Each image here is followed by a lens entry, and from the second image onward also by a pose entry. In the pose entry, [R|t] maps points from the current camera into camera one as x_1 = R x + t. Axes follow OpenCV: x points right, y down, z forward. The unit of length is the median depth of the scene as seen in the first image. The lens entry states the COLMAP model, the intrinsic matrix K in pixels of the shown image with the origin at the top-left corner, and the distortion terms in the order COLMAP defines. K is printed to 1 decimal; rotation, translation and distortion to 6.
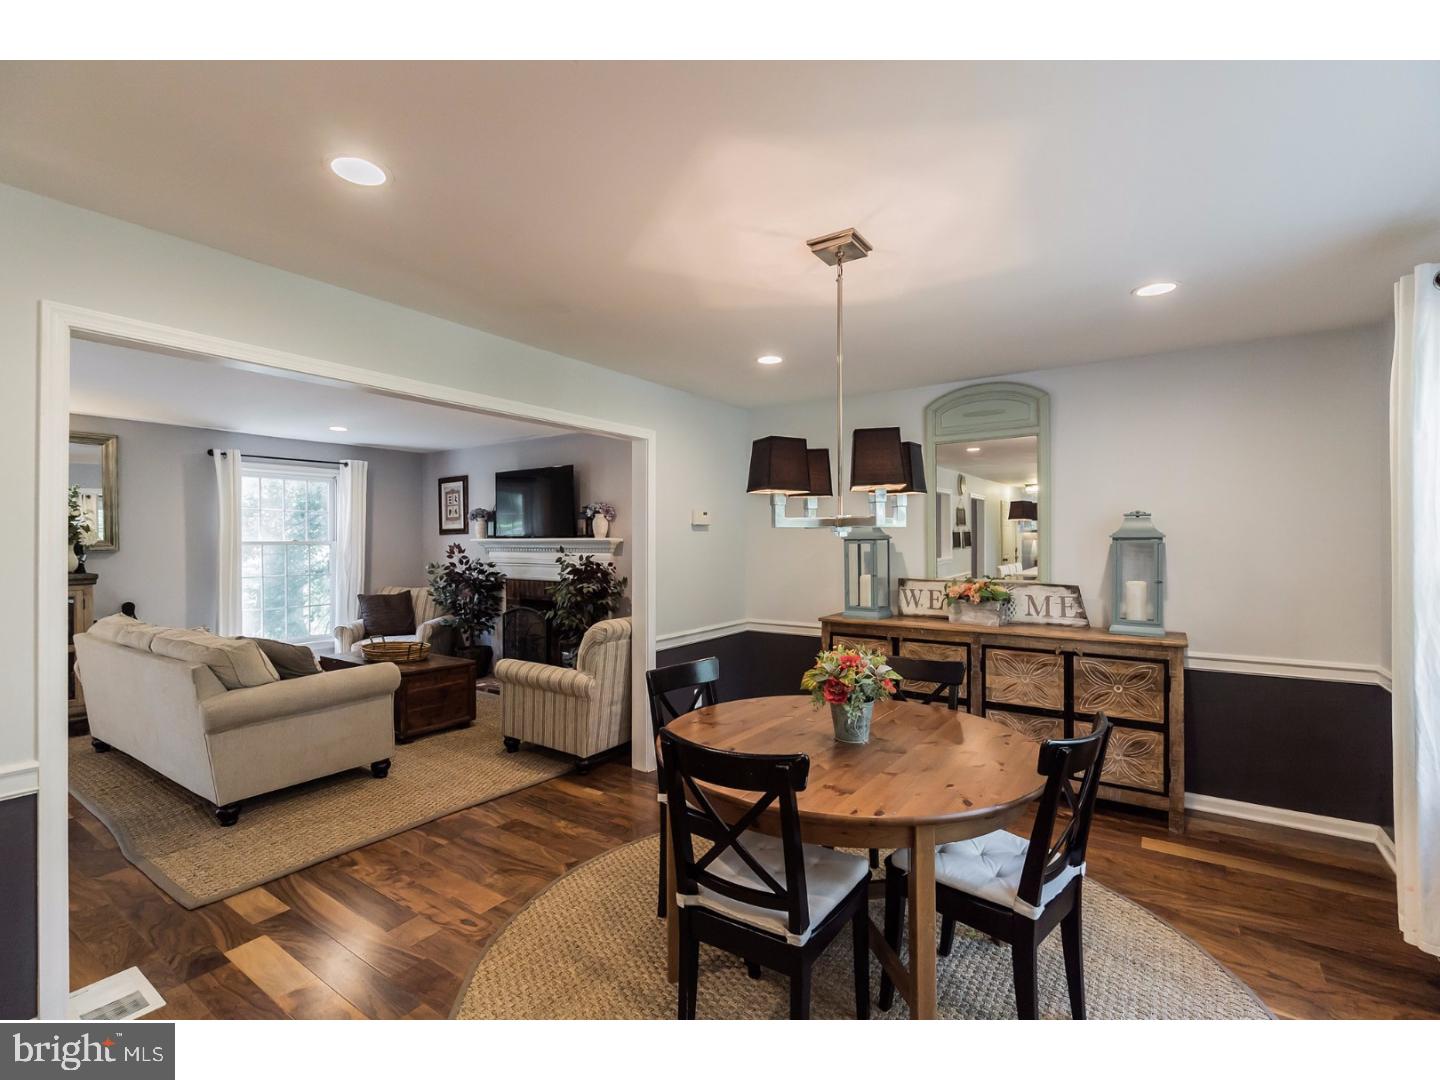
lens RADIAL K [[658.3, 0, 715.2], [0, 658.3, 545.5], [0, 0, 1]] dist [-0.004394, 0.001443]
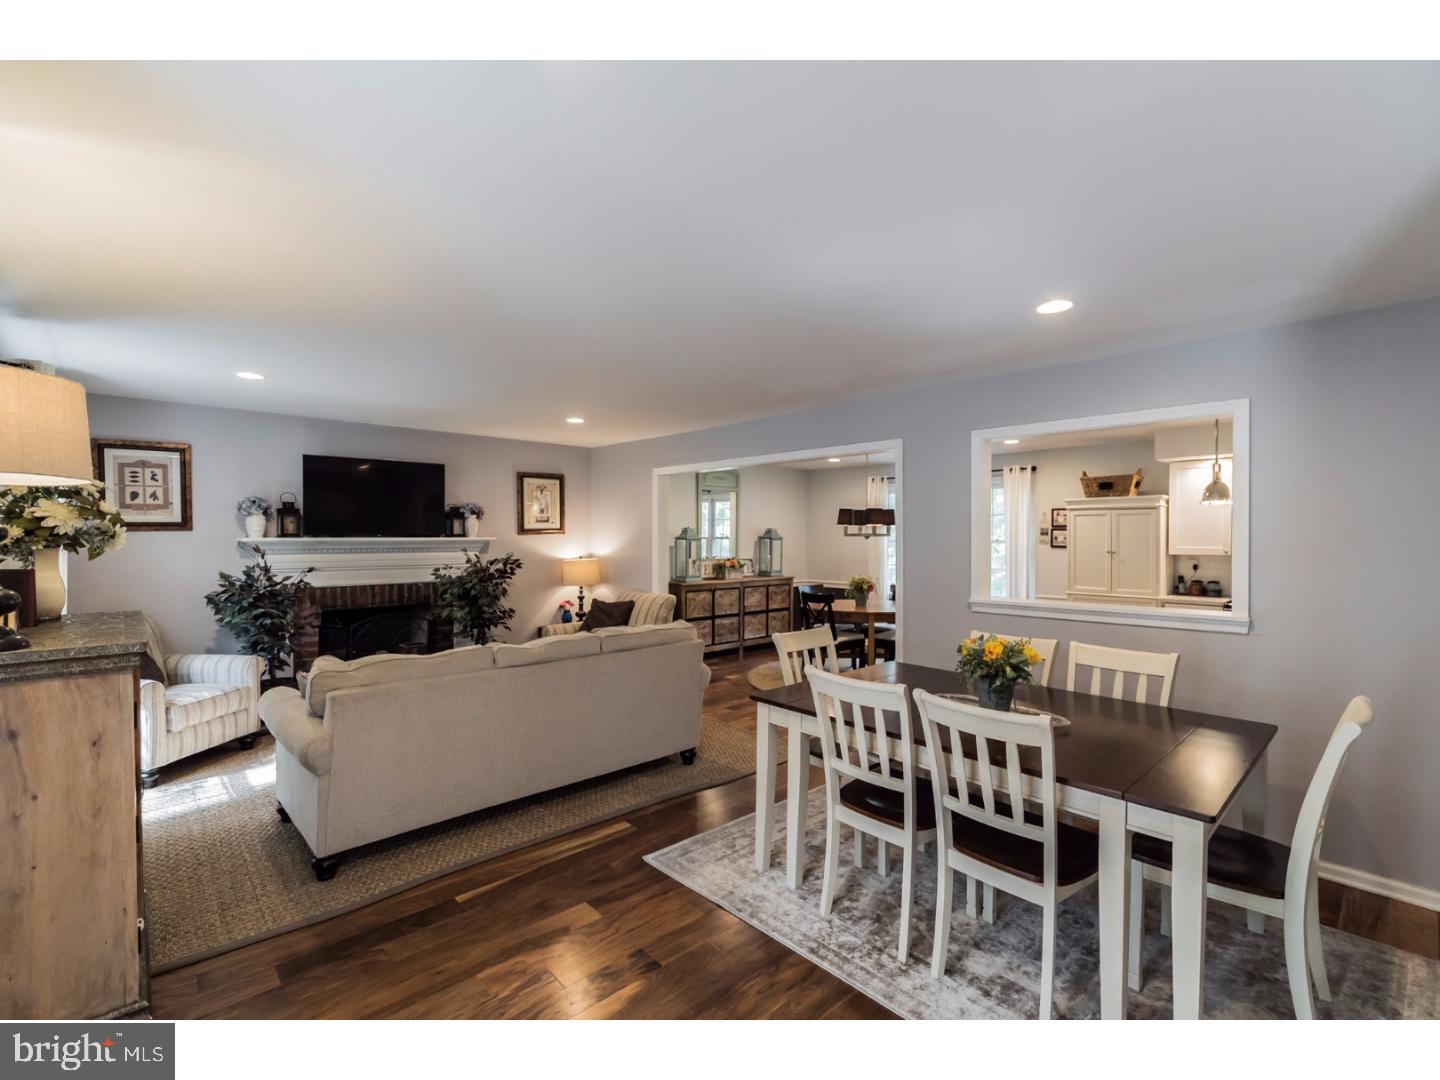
lens RADIAL K [[654.9, 0, 722.1], [0, 654.9, 547.6], [0, 0, 1]] dist [-0.002682, 0.000687]
pose [[0.212565, -0.013758, 0.977050, -1.046673], [0.004653, 0.999904, 0.013068, -0.006926], [-0.977136, 0.001768, 0.212609, 0.355581]]
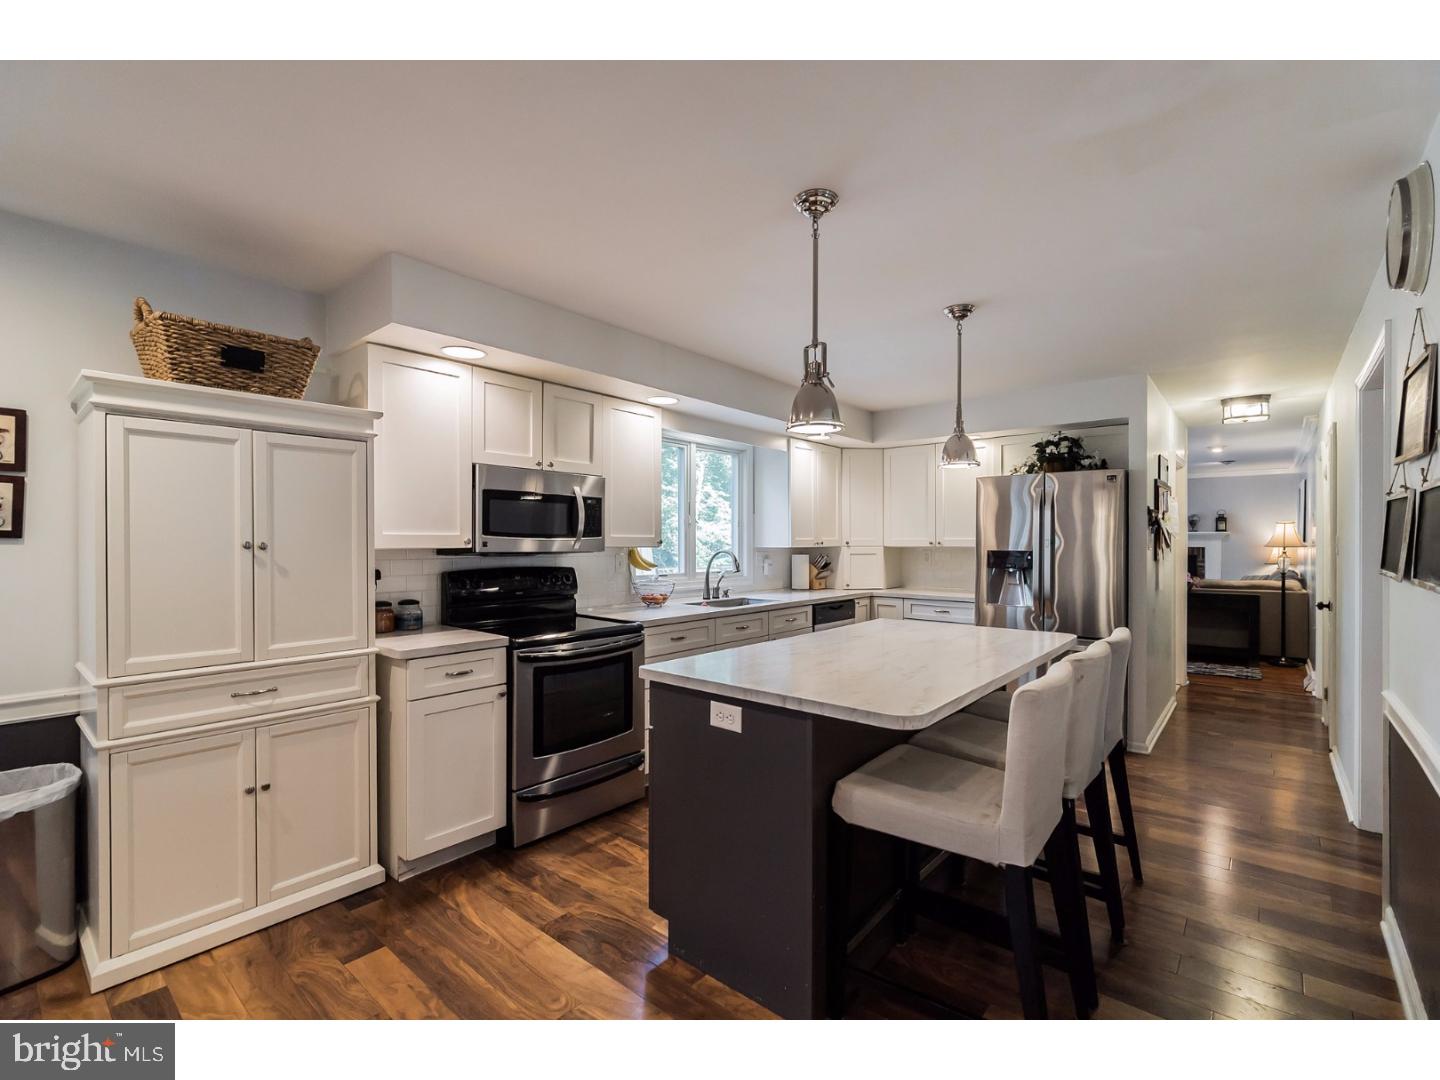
lens RADIAL K [[658.3, 0, 708.7], [0, 658.3, 543.6], [0, 0, 1]] dist [-0.004394, 0.001443]
pose [[-0.995792, 0.005316, 0.091487, -0.227085], [0.006278, 0.999928, 0.010234, 0.012253], [-0.091426, 0.010765, -0.995754, 0.325954]]
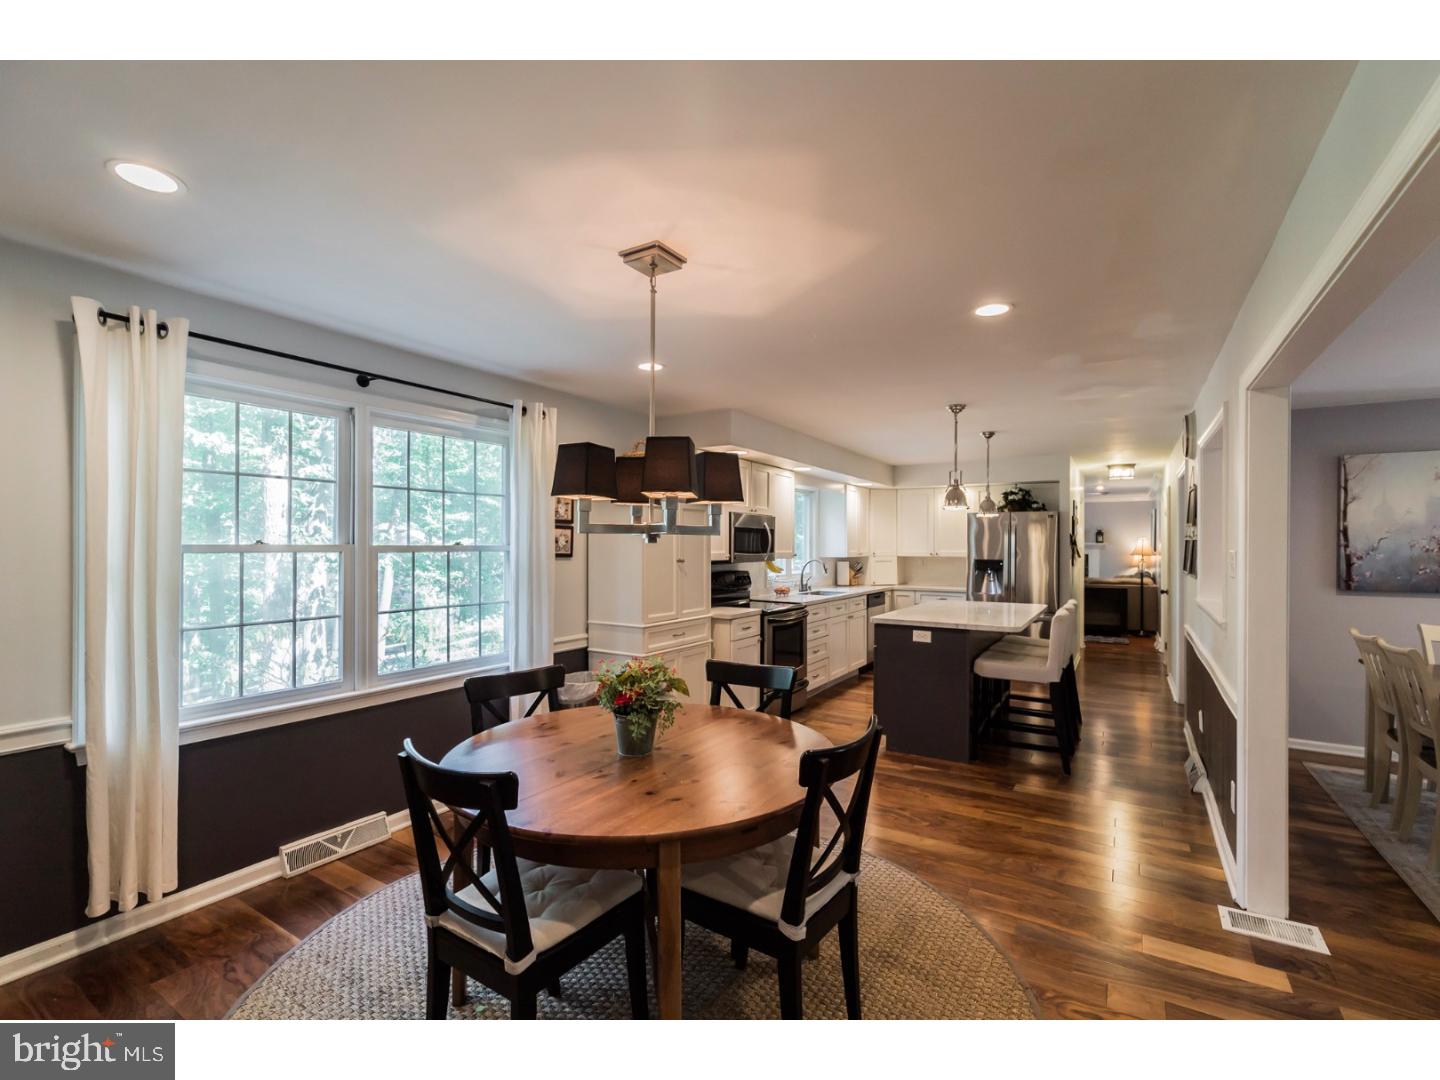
lens RADIAL K [[654.9, 0, 710.3], [0, 654.9, 545.5], [0, 0, 1]] dist [-0.002682, 0.000687]
pose [[-0.998923, 0.004327, -0.046187, 0.055538], [0.003961, 0.999960, 0.008011, -0.006723], [0.046219, 0.007819, -0.998901, 0.708971]]
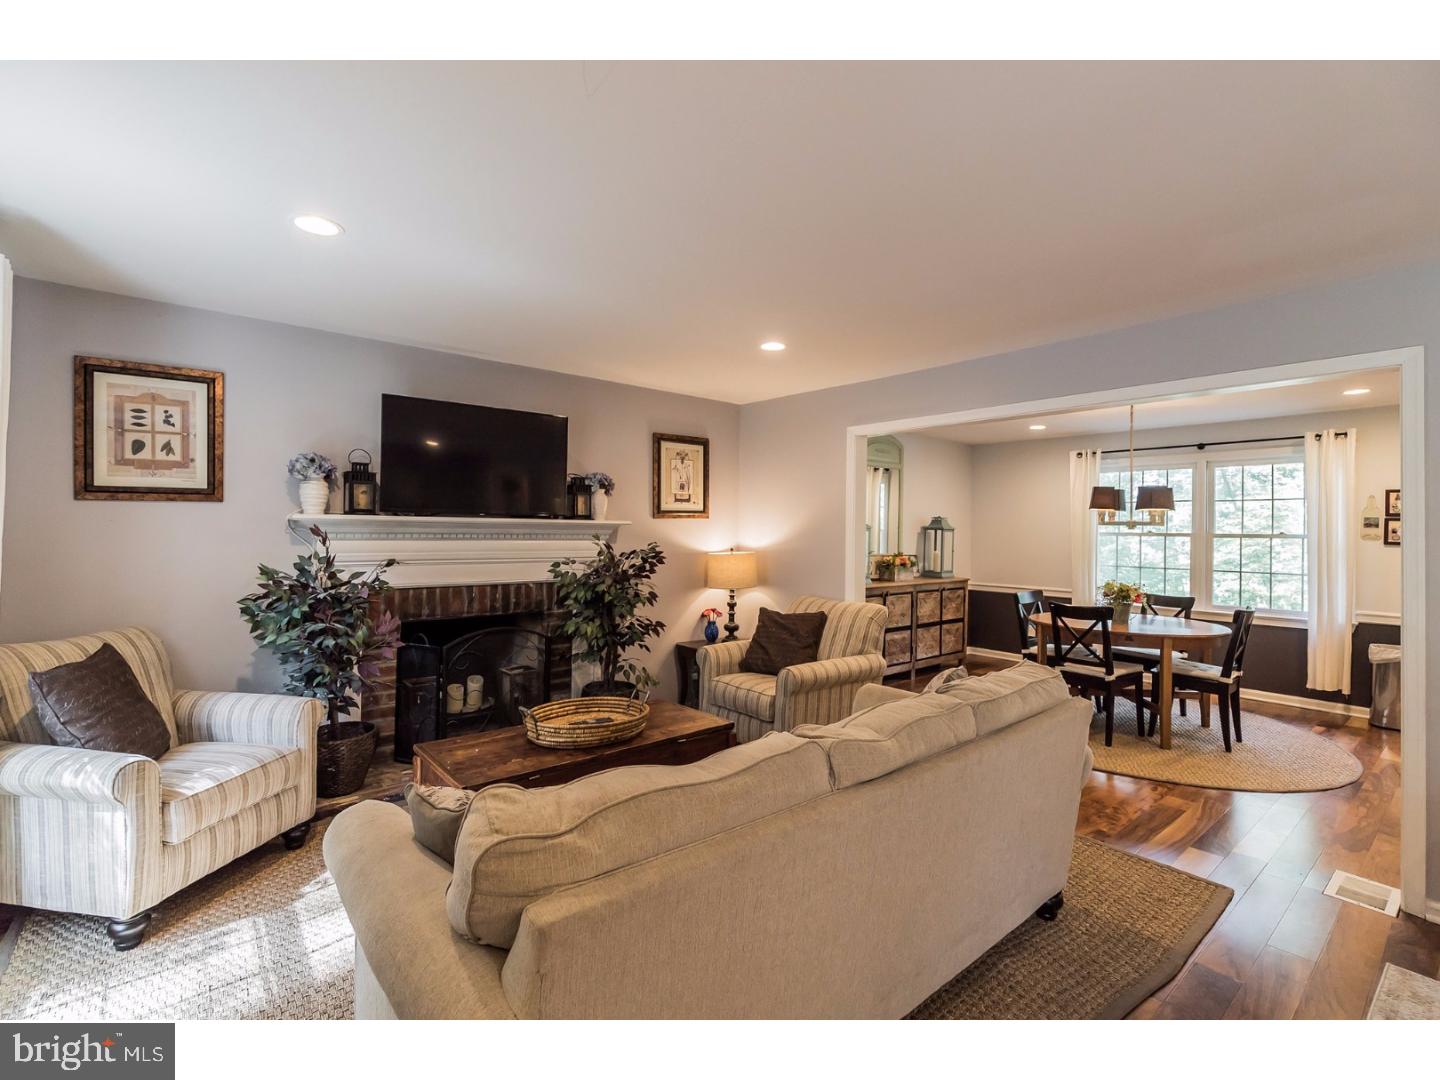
lens RADIAL K [[658.3, 0, 714.7], [0, 658.3, 530.5], [0, 0, 1]] dist [-0.004394, 0.001443]
pose [[0.268780, 0.007088, 0.963175, -0.818179], [-0.006403, 0.999964, -0.005572, 0.003109], [-0.963180, -0.004669, 0.268816, 0.619616]]
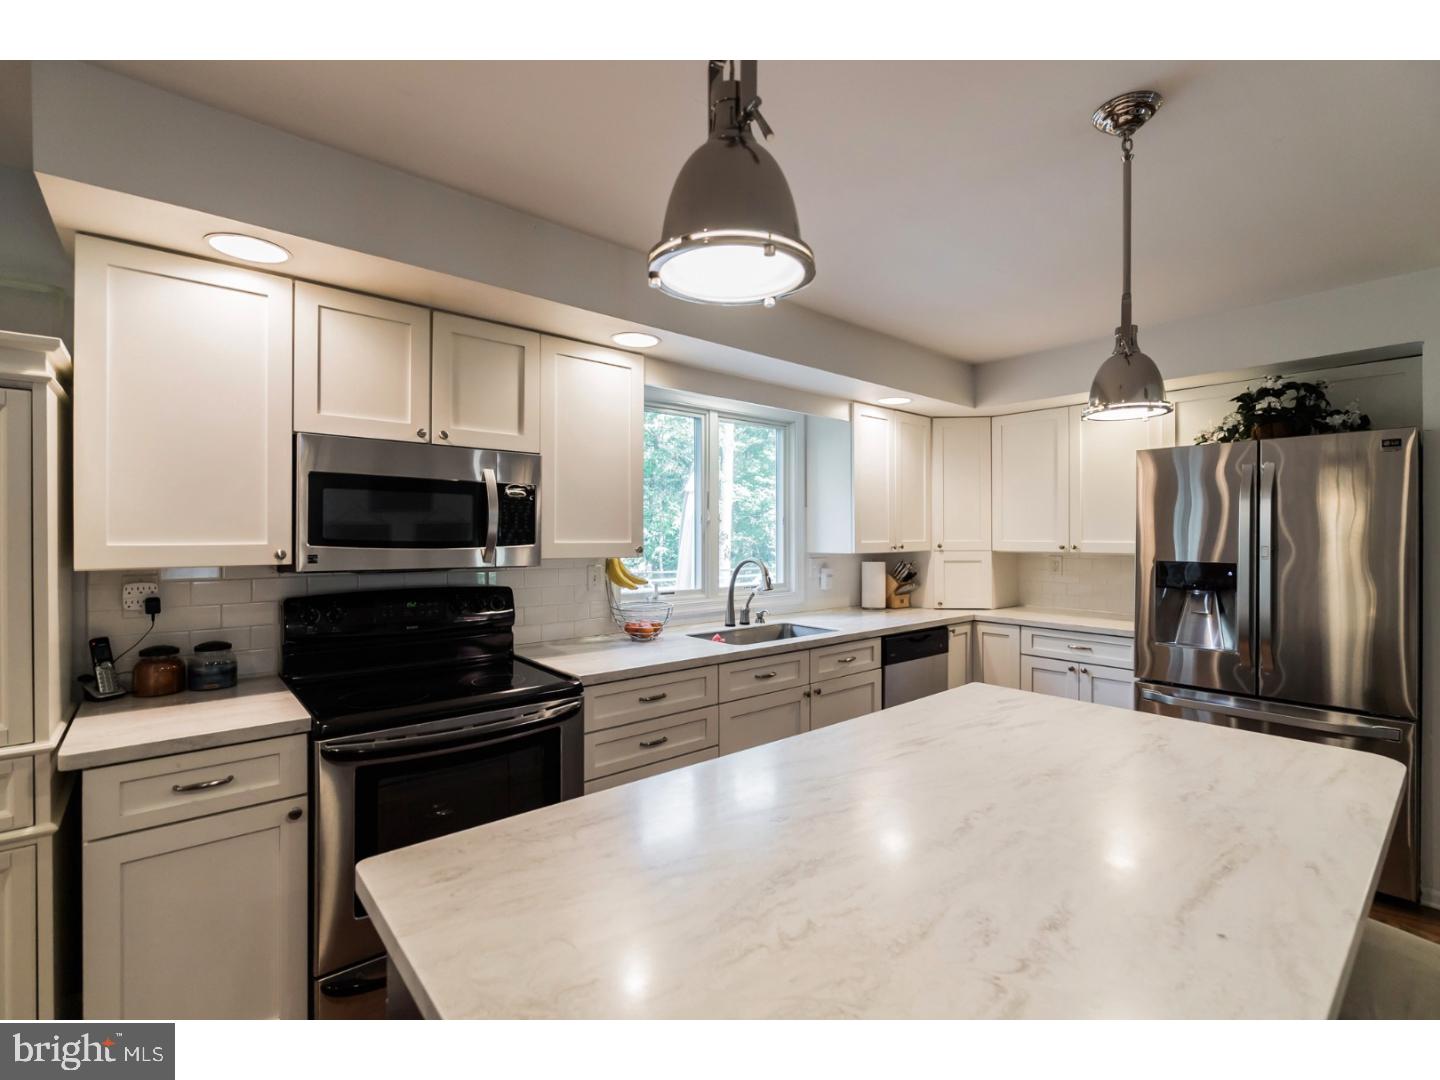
lens RADIAL K [[654.9, 0, 711.3], [0, 654.9, 533.8], [0, 0, 1]] dist [-0.002682, 0.000687]
pose [[-0.968155, 0.005033, 0.250302, -0.276093], [0.006529, 0.999965, 0.005149, 0.004407], [-0.250267, 0.006619, -0.968154, 0.105829]]
